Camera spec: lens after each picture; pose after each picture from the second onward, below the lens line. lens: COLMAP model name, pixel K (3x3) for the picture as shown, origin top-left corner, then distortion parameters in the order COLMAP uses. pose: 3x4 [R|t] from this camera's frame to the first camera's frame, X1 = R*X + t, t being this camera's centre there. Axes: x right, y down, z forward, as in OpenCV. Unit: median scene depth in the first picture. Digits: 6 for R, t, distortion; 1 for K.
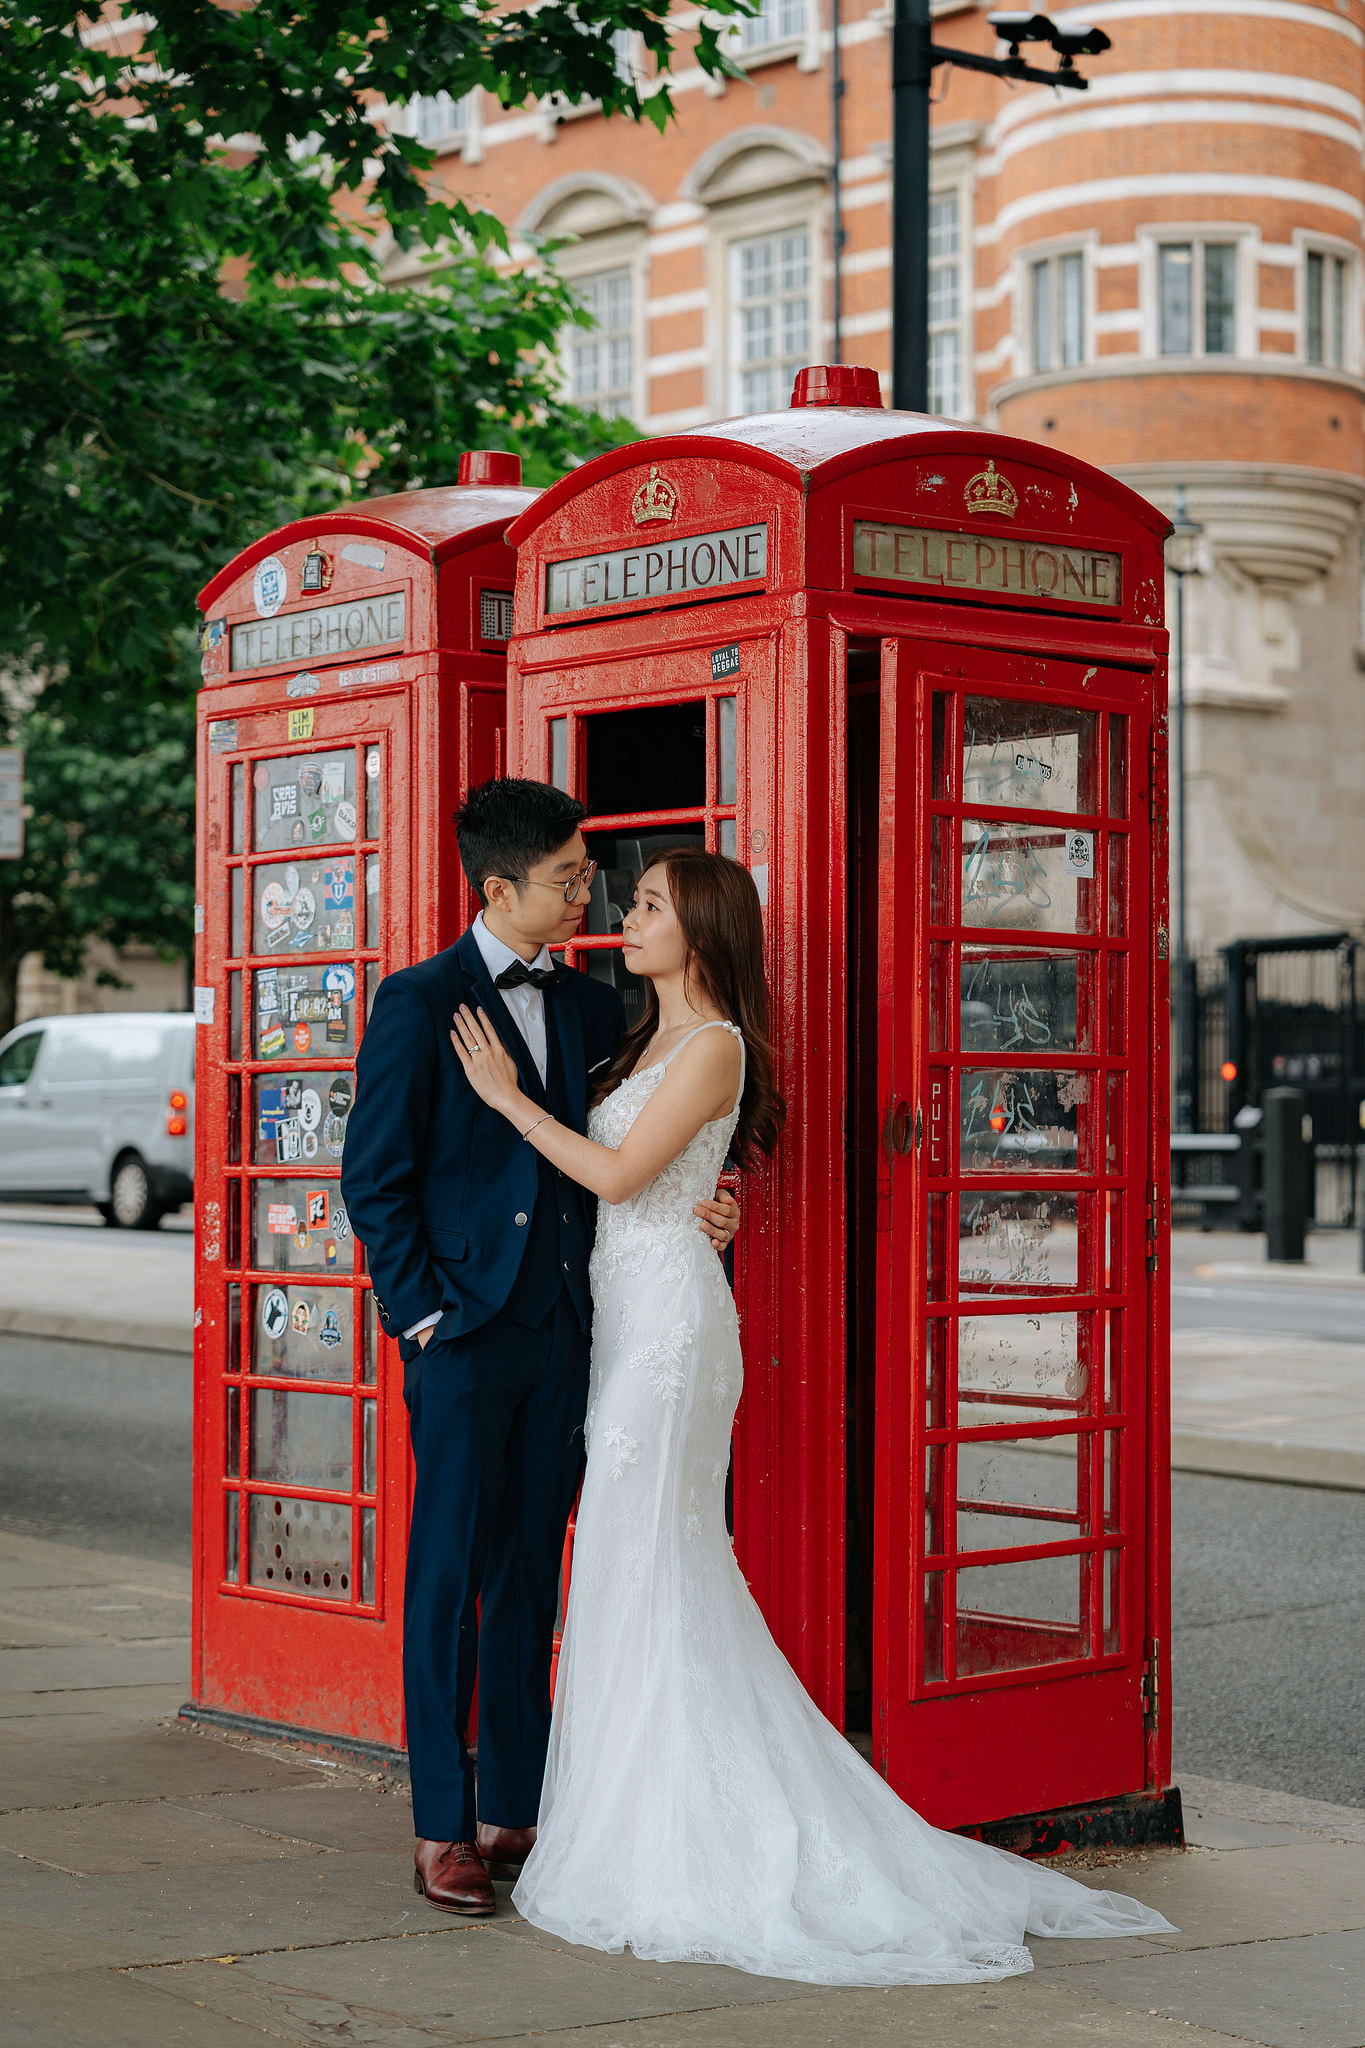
lens RADIAL K [[4220.7, 0, 686.4], [0, 4220.7, 1022.1], [0, 0, 1]] dist [0.081009, 0.000000]
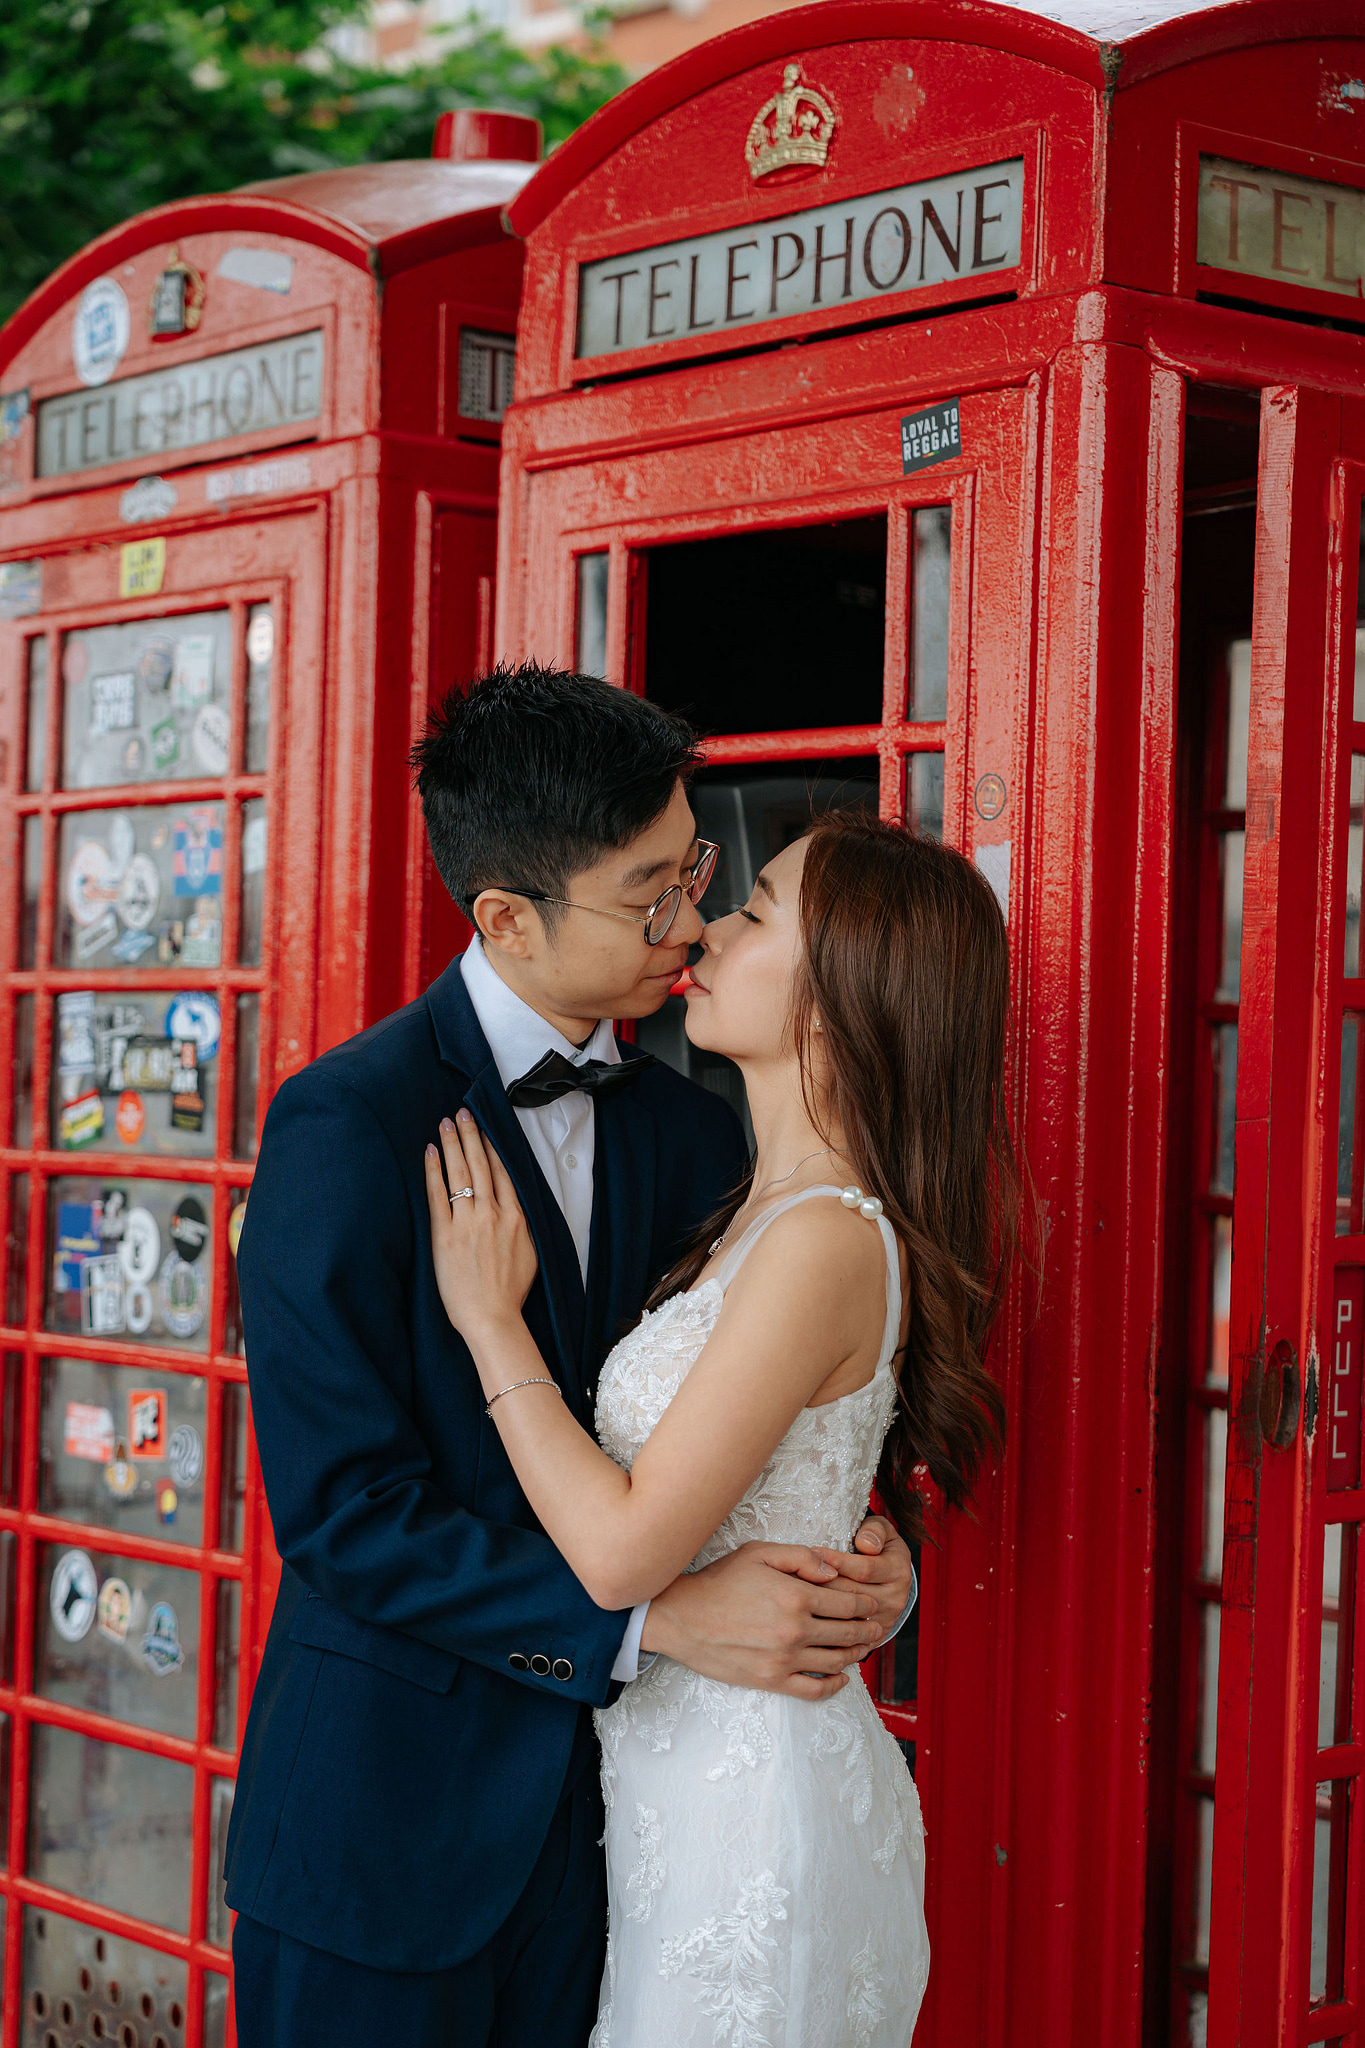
lens RADIAL K [[4220.7, 0, 678.2], [0, 4220.7, 1029.2], [0, 0, 1]] dist [0.081009, 0.000000]
pose [[0.999623, 0.026440, -0.007401, -0.013534], [-0.026325, 0.999536, 0.015305, -0.019622], [0.007803, -0.015105, 0.999855, 0.444533]]
